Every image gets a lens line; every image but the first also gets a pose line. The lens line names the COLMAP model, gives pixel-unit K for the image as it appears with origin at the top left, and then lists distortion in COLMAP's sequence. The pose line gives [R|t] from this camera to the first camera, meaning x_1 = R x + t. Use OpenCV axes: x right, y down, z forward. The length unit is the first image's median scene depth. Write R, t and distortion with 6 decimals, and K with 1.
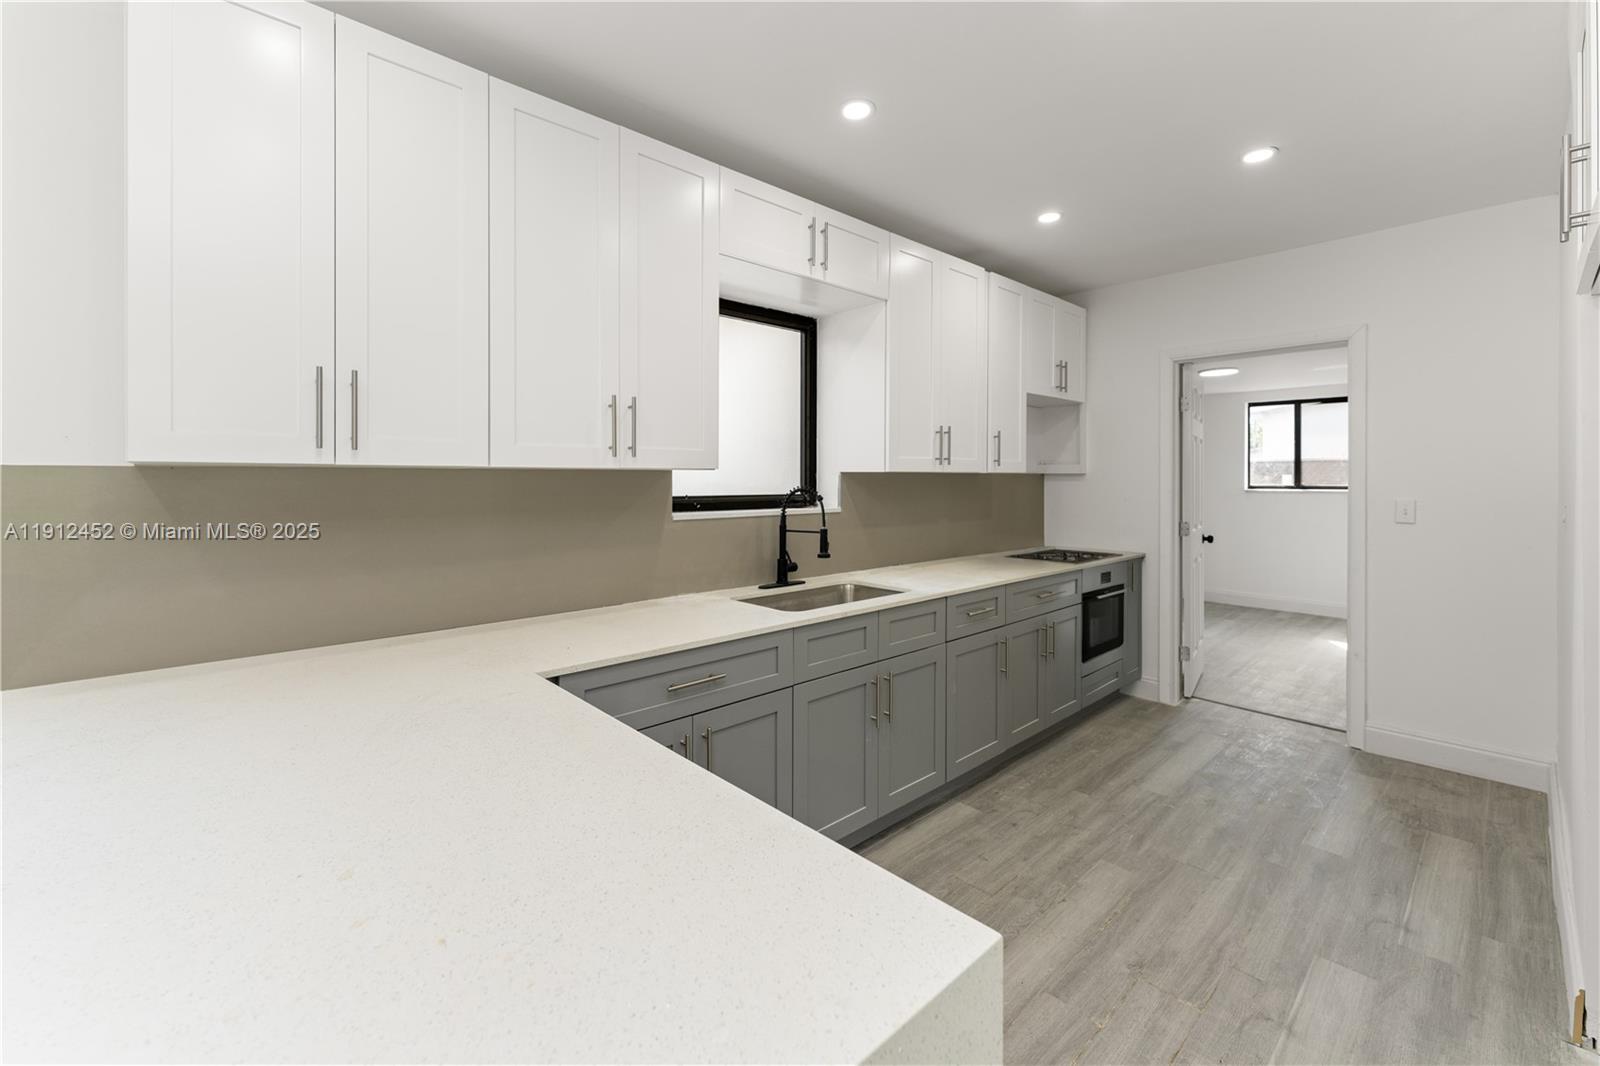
lens RADIAL K [[641.7, 0, 807.1], [0, 641.7, 497.6], [0, 0, 1]] dist [-0.000351, -0.000049]
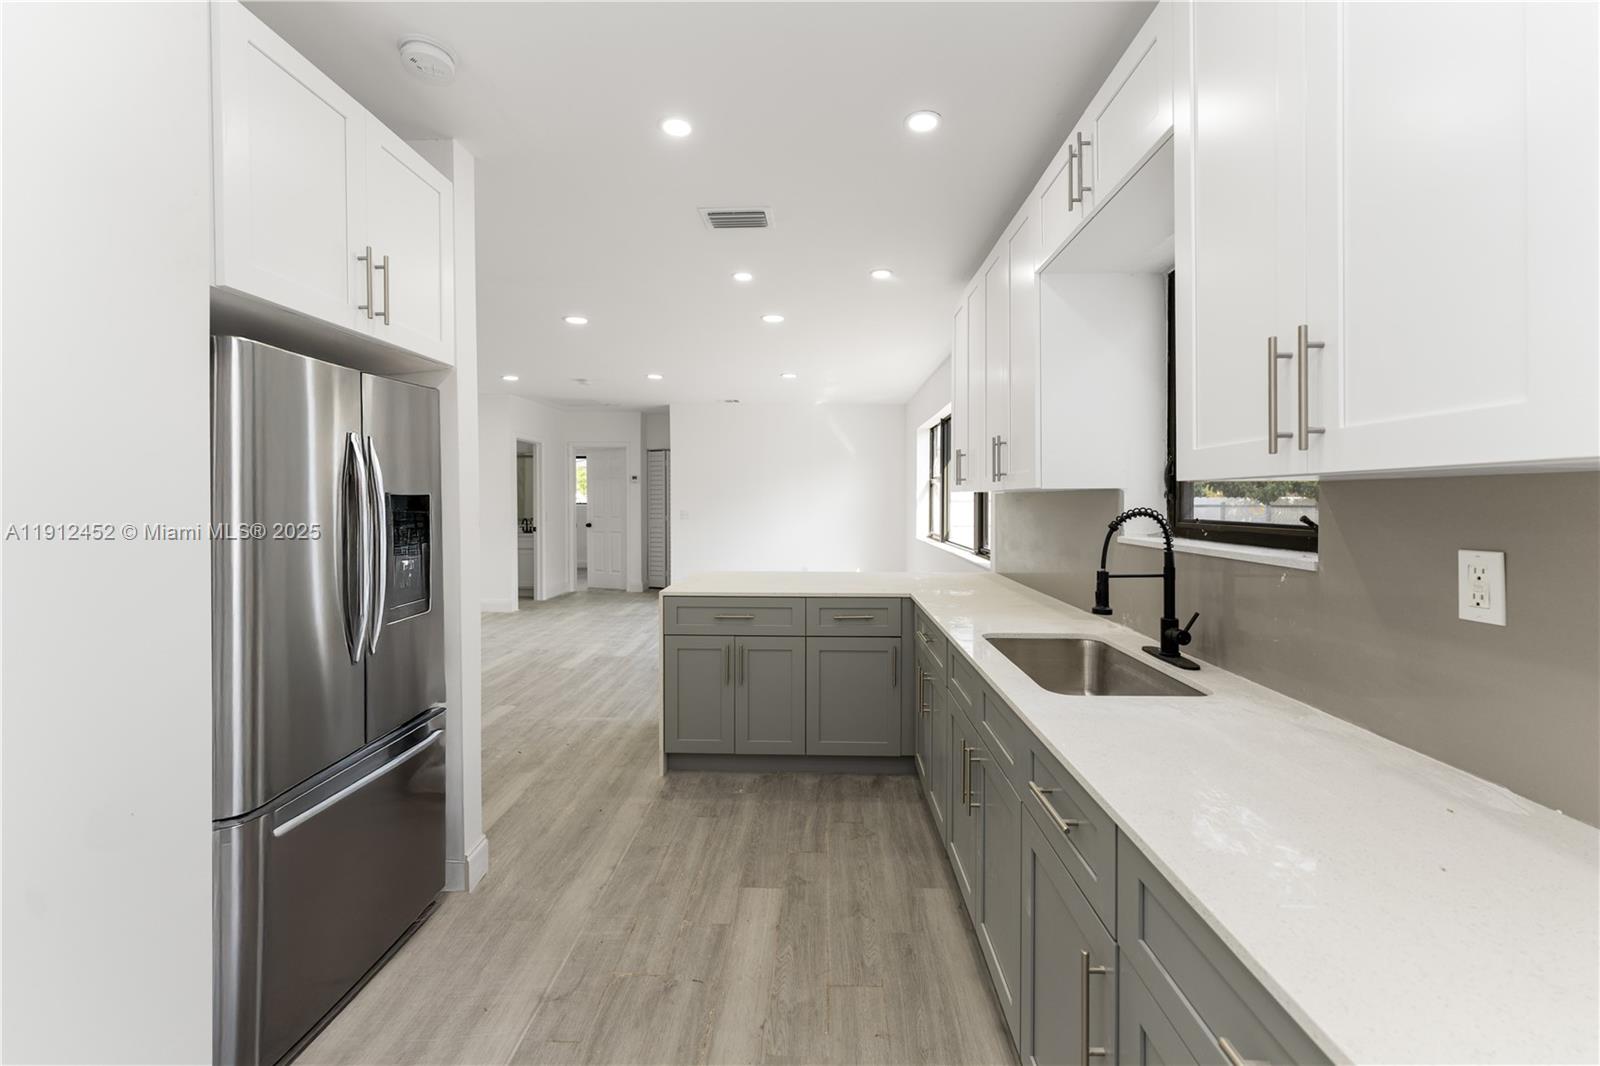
lens RADIAL K [[641.7, 0, 807.1], [0, 641.7, 497.6], [0, 0, 1]] dist [-0.000351, -0.000049]
pose [[-0.691585, -0.002050, -0.722292, 1.085695], [-0.019091, 0.999699, 0.015442, -0.049156], [0.722043, 0.024468, -0.691416, 1.821611]]
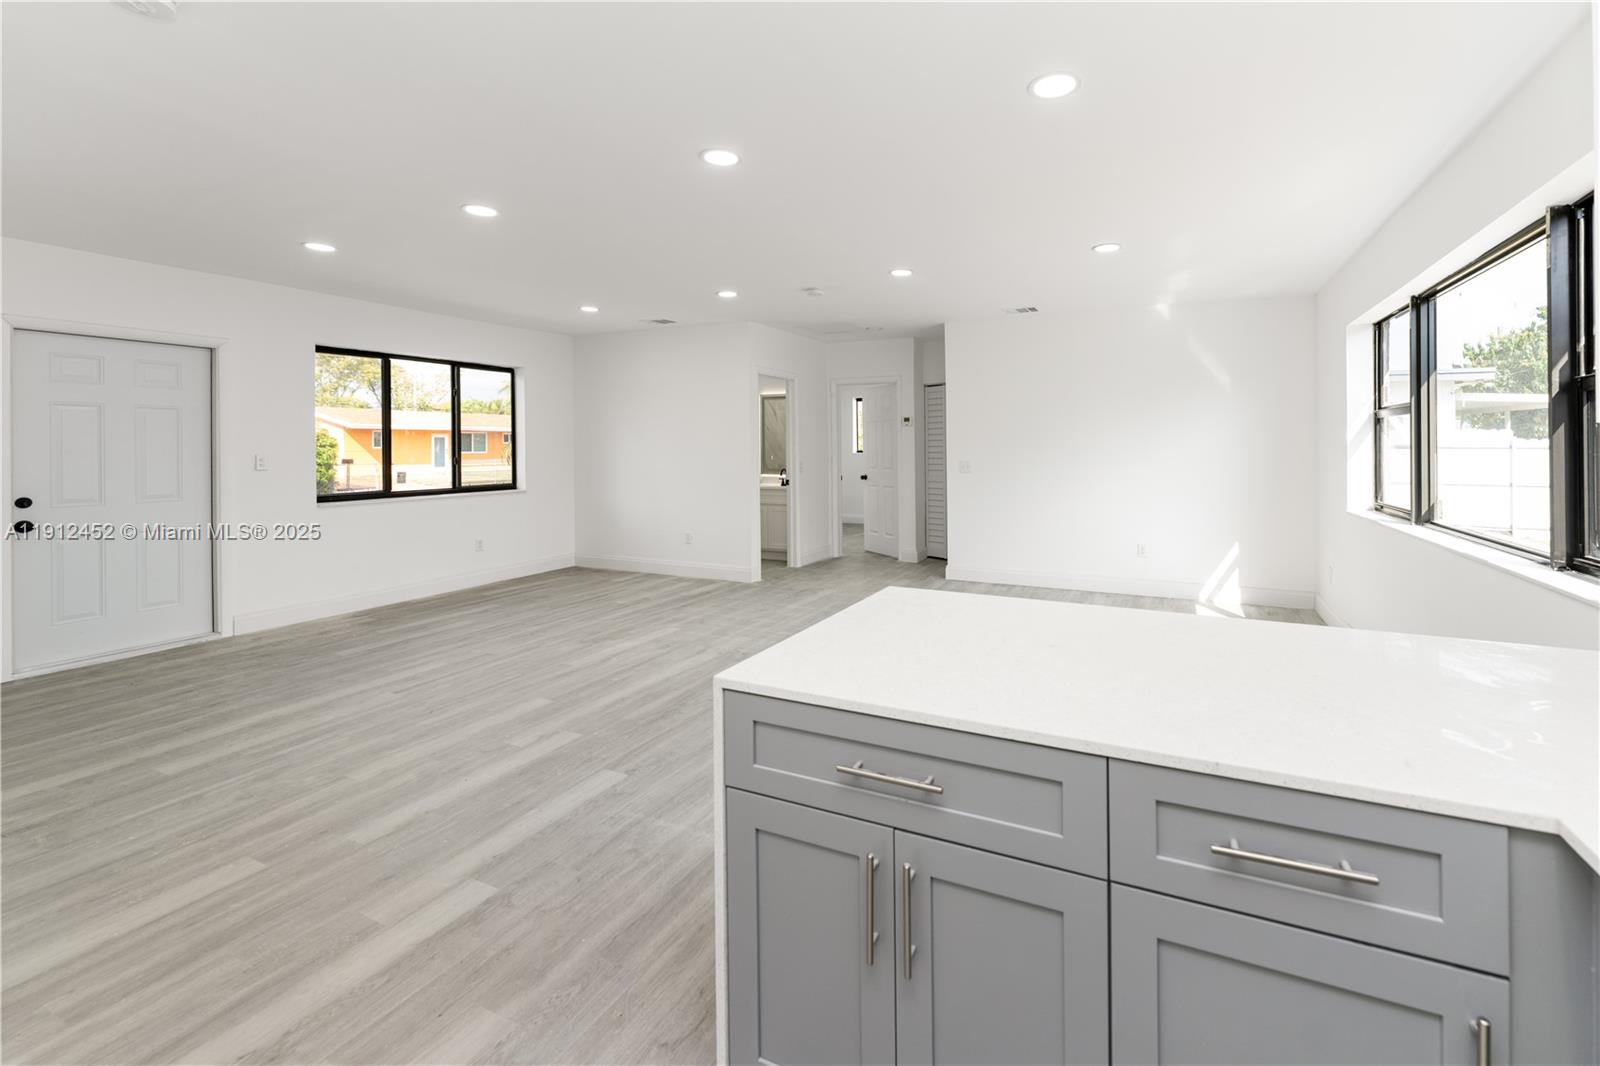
lens RADIAL K [[675.5, 0, 828.9], [0, 675.5, 440.6], [0, 0, 1]] dist [0.000554, 0.000024]
pose [[-0.934316, 0.000382, -0.356446, 0.226458], [-0.005503, 0.999865, 0.015495, -0.029917], [0.356404, 0.016439, -0.934188, 1.042009]]
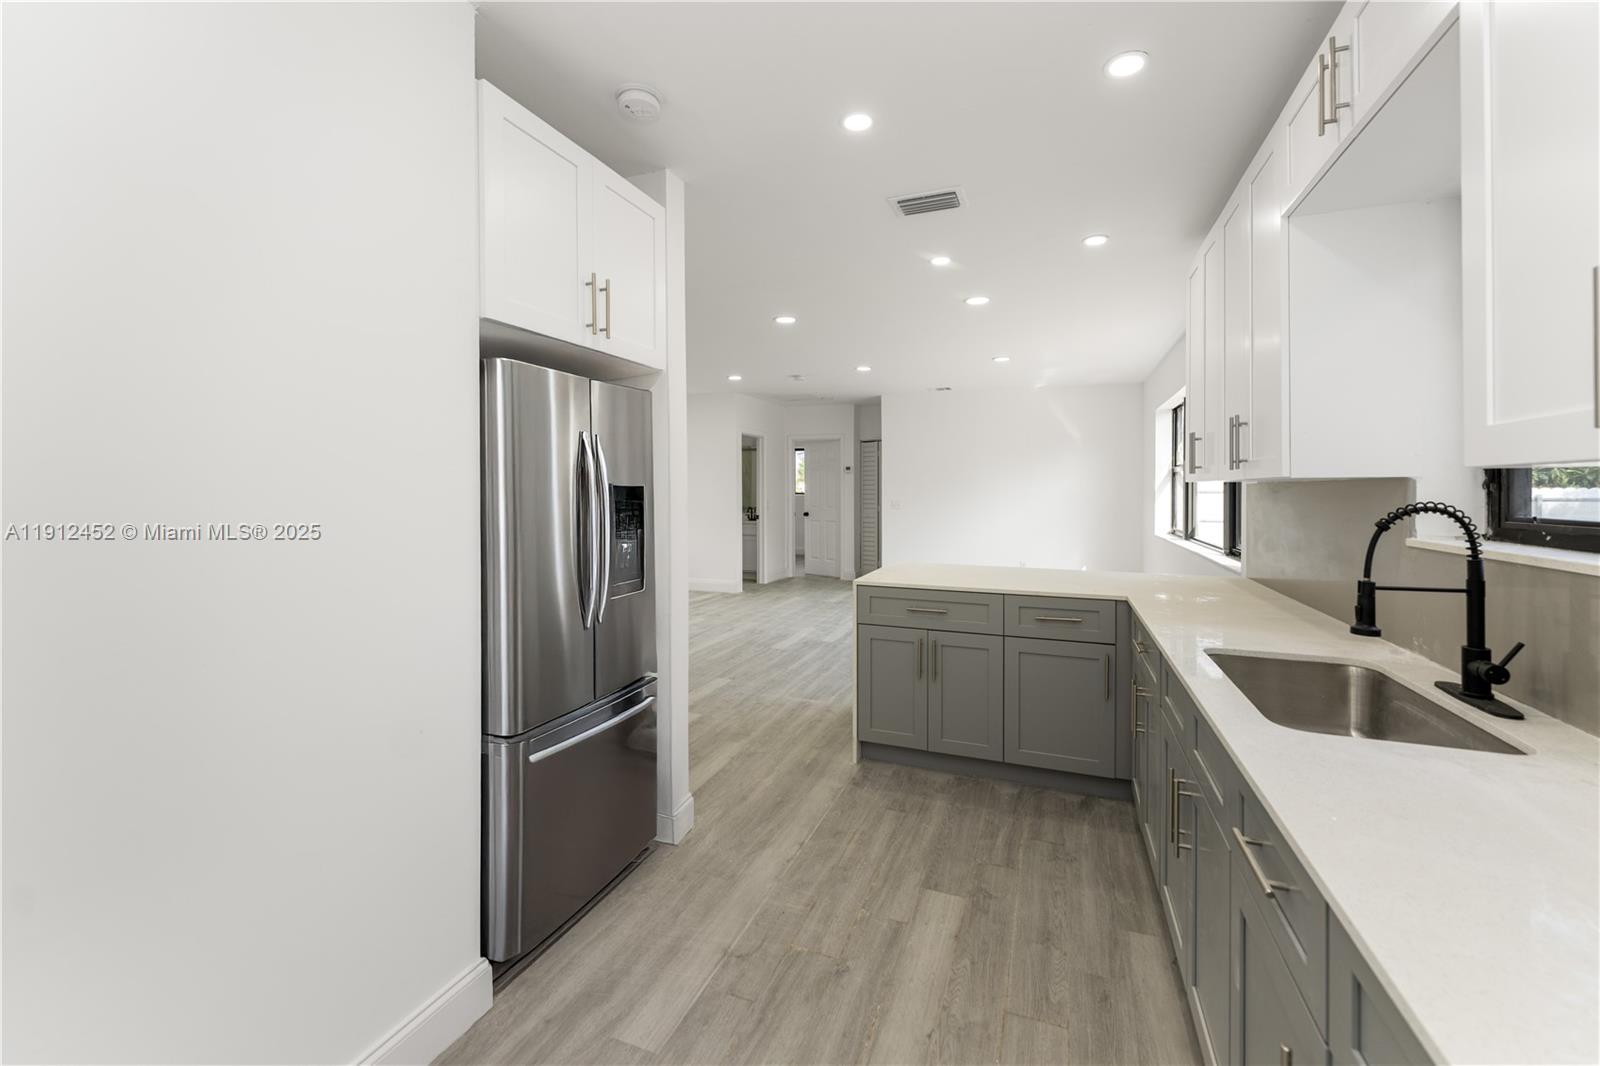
lens RADIAL K [[649.3, 0, 809.0], [0, 649.3, 485.4], [0, 0, 1]] dist [0.000378, -0.000165]
pose [[-0.890600, -0.004844, -0.454761, 1.025557], [-0.014199, 0.999752, 0.017158, -0.050525], [0.454565, 0.021738, -0.890448, 1.866694]]
